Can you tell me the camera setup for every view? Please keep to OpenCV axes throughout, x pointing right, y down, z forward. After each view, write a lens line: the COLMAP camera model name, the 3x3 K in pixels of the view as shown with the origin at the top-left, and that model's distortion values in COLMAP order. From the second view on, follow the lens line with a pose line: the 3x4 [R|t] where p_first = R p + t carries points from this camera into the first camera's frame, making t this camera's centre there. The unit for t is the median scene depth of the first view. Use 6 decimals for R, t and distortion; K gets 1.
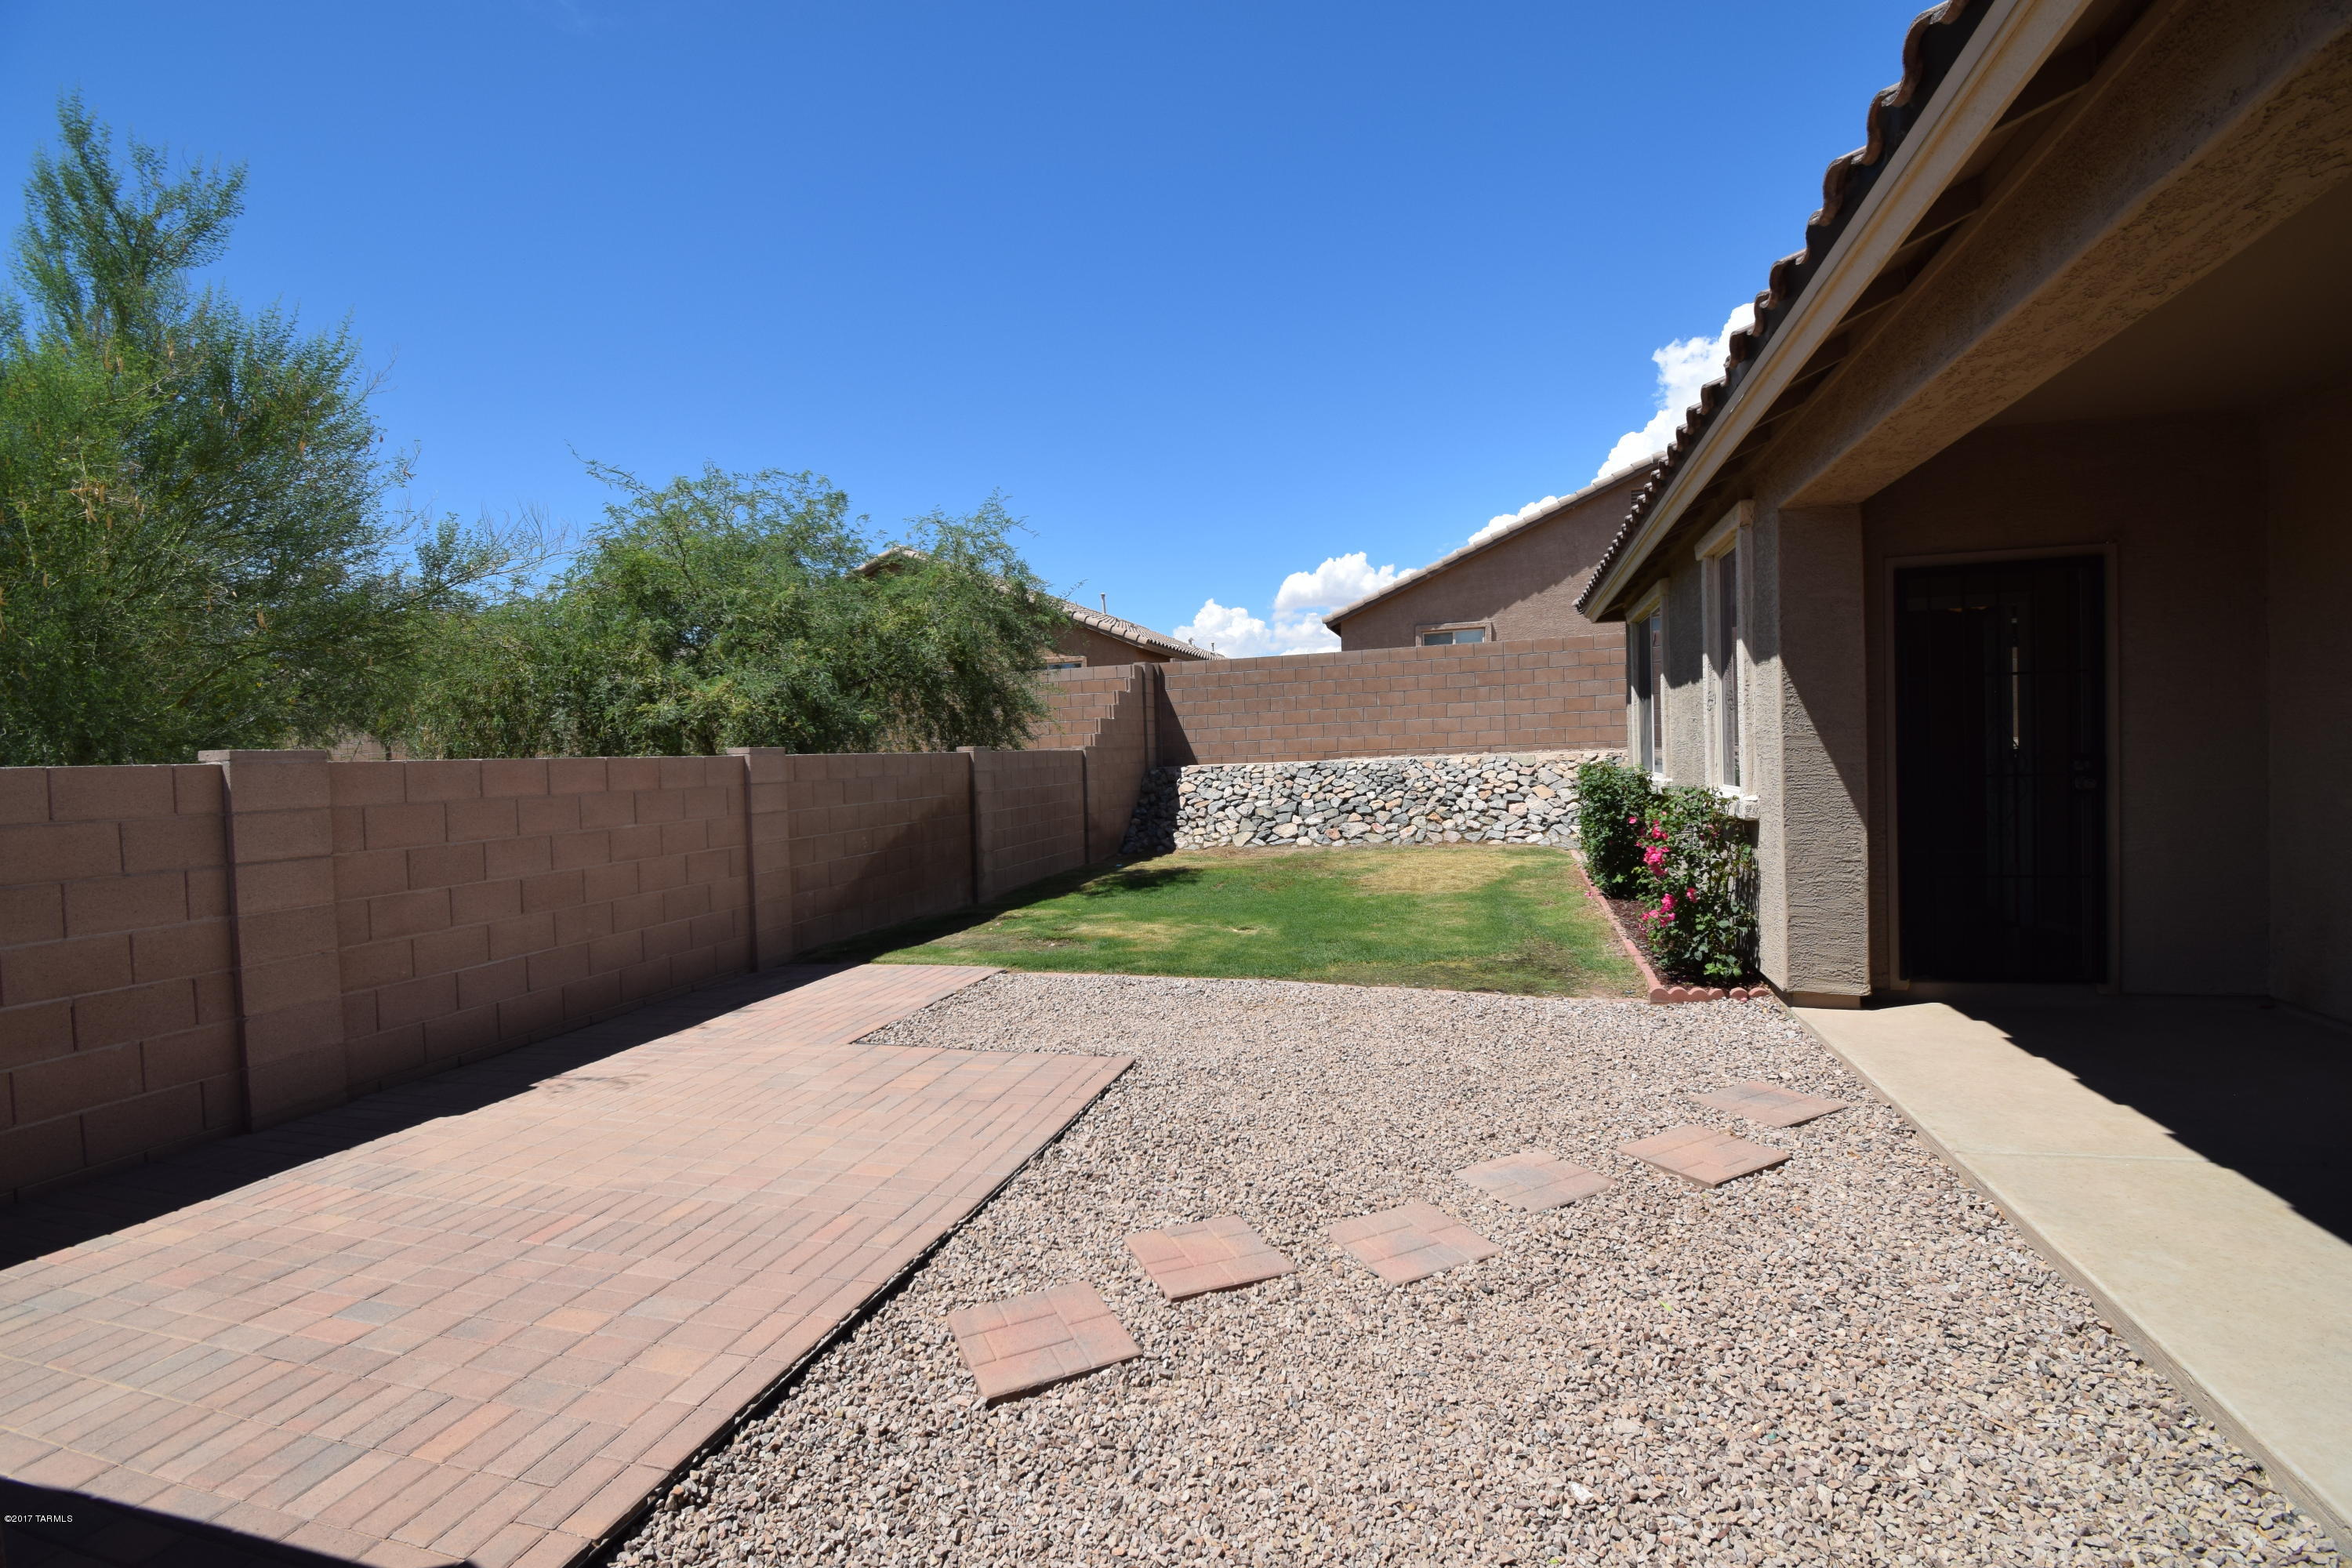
lens RADIAL K [[1045.5, 0, 1183.6], [0, 1045.5, 779.3], [0, 0, 1]] dist [0.010468, -0.000482]
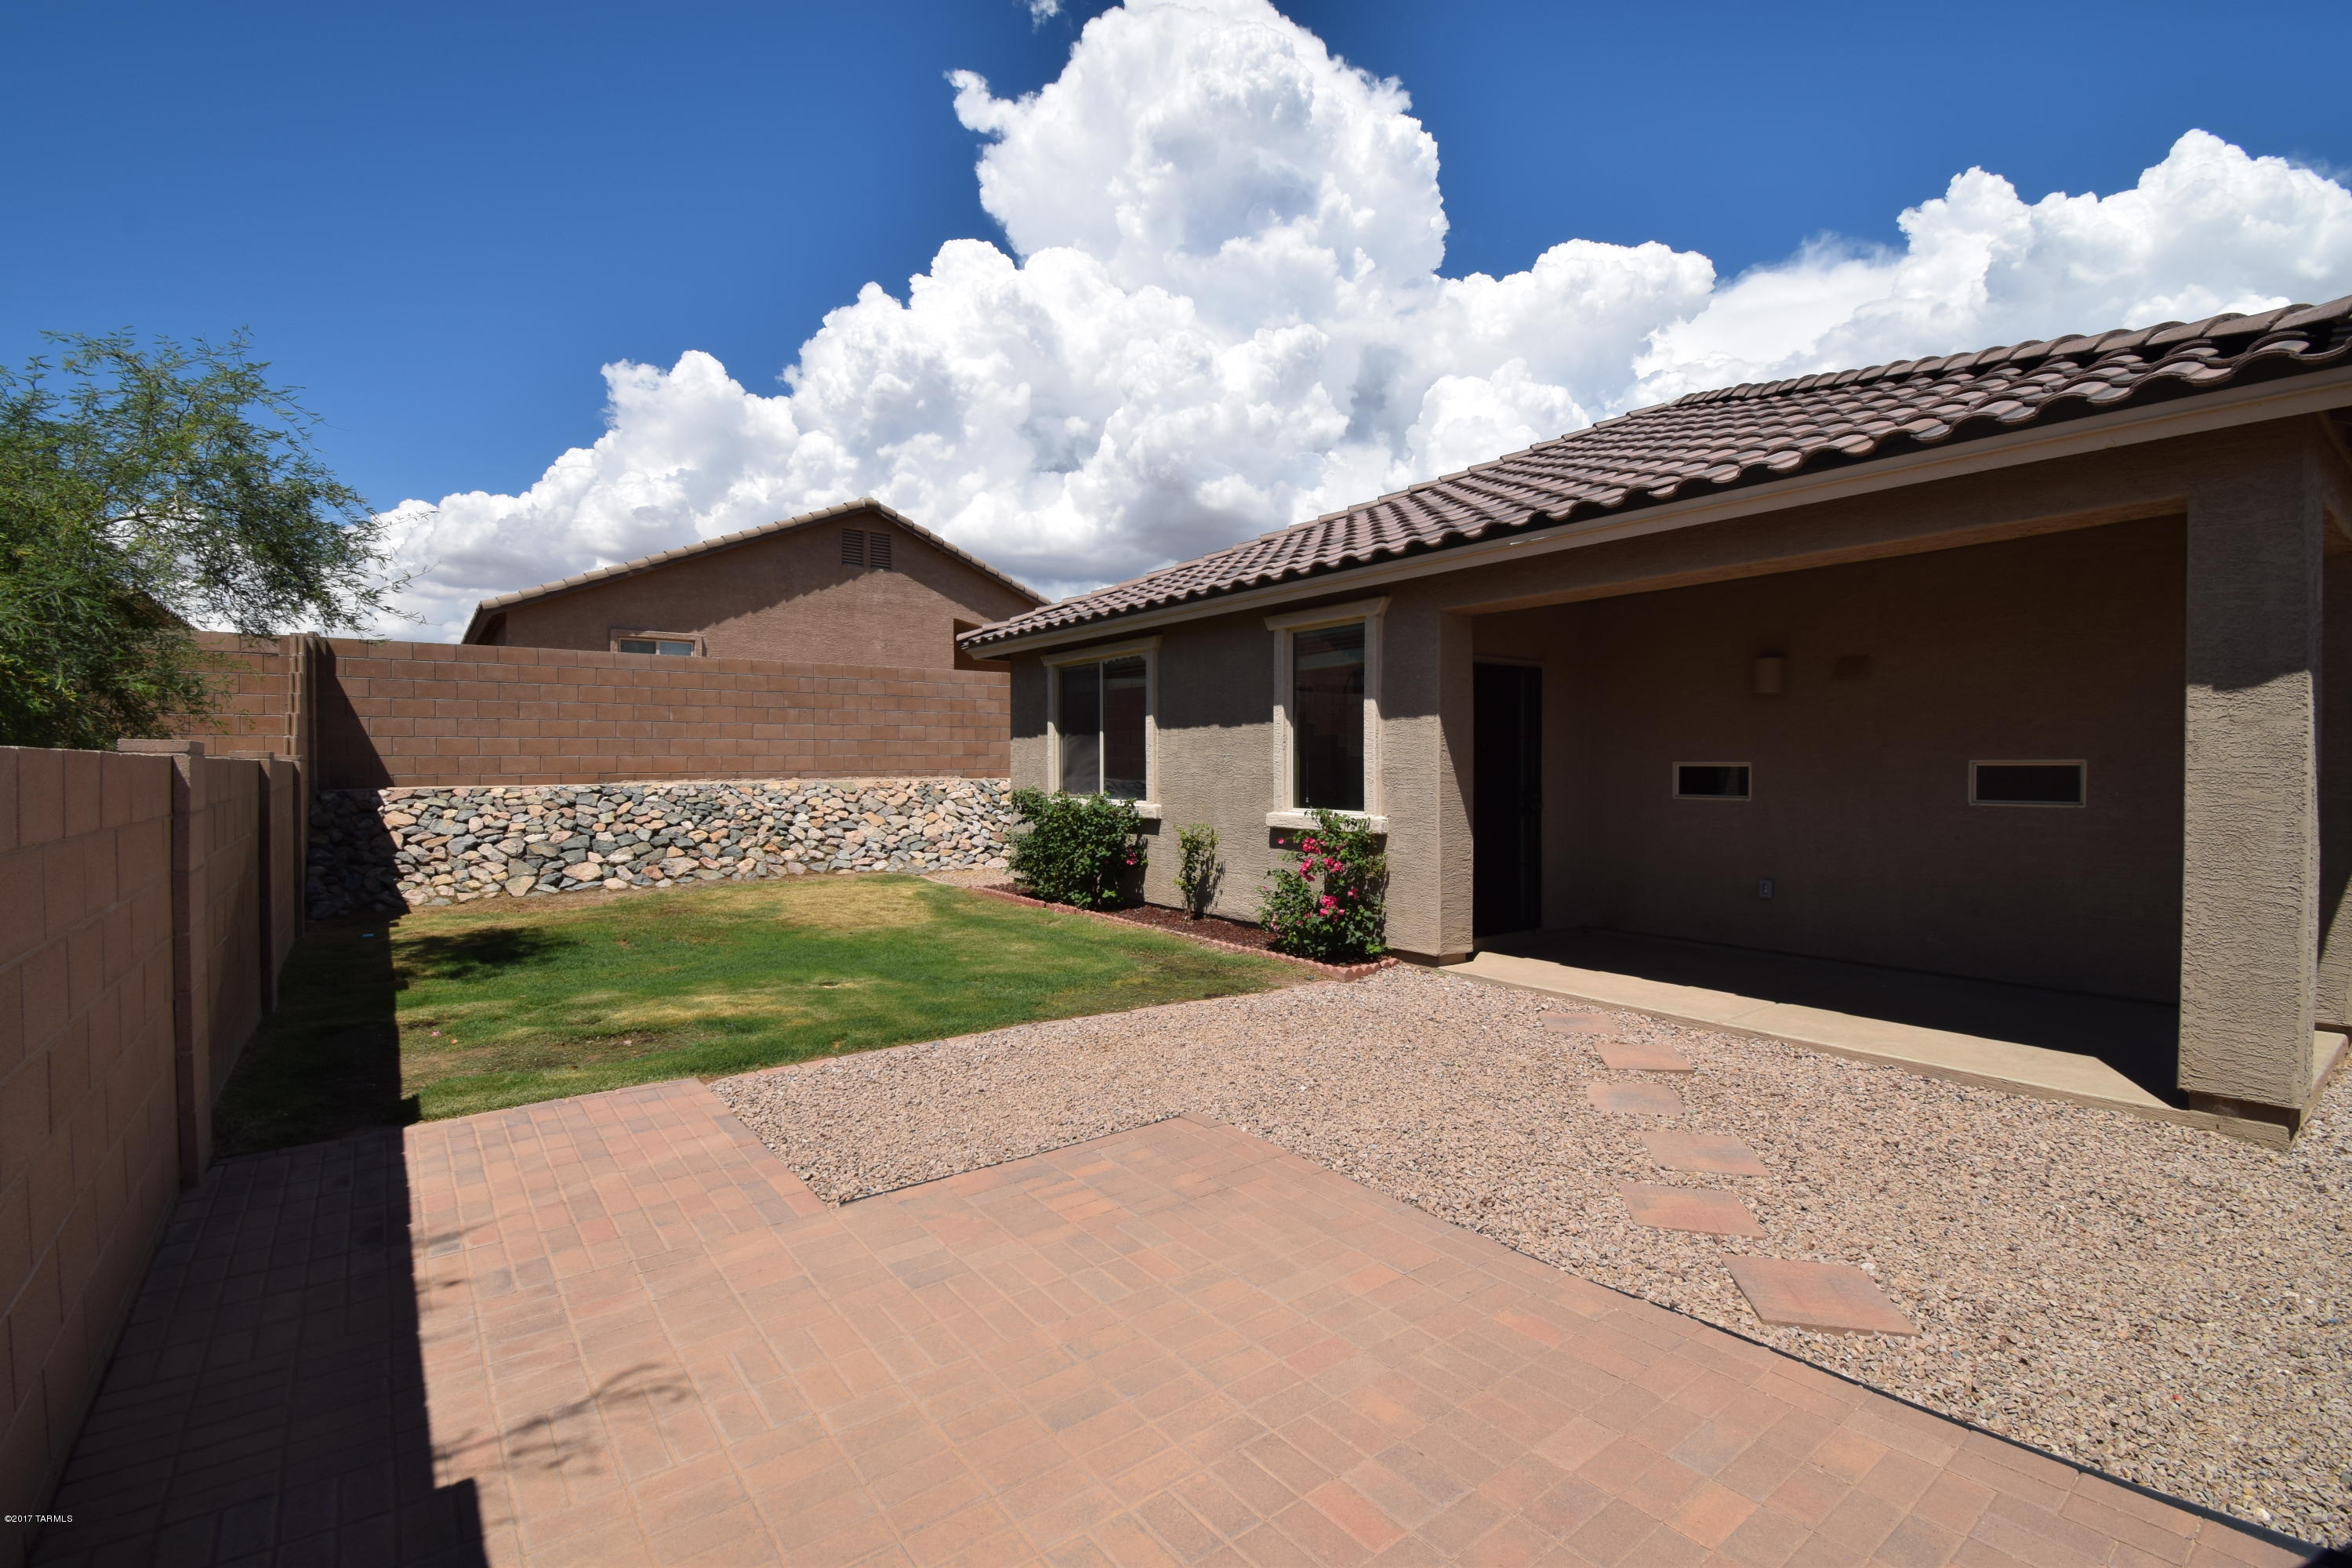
lens RADIAL K [[1045.5, 0, 1184.2], [0, 1045.5, 783.8], [0, 0, 1]] dist [0.010468, -0.000482]
pose [[0.593264, 0.016282, 0.804843, -0.268899], [0.002591, 0.999752, -0.022135, 0.001350], [-0.805004, 0.015217, 0.593075, 0.160896]]
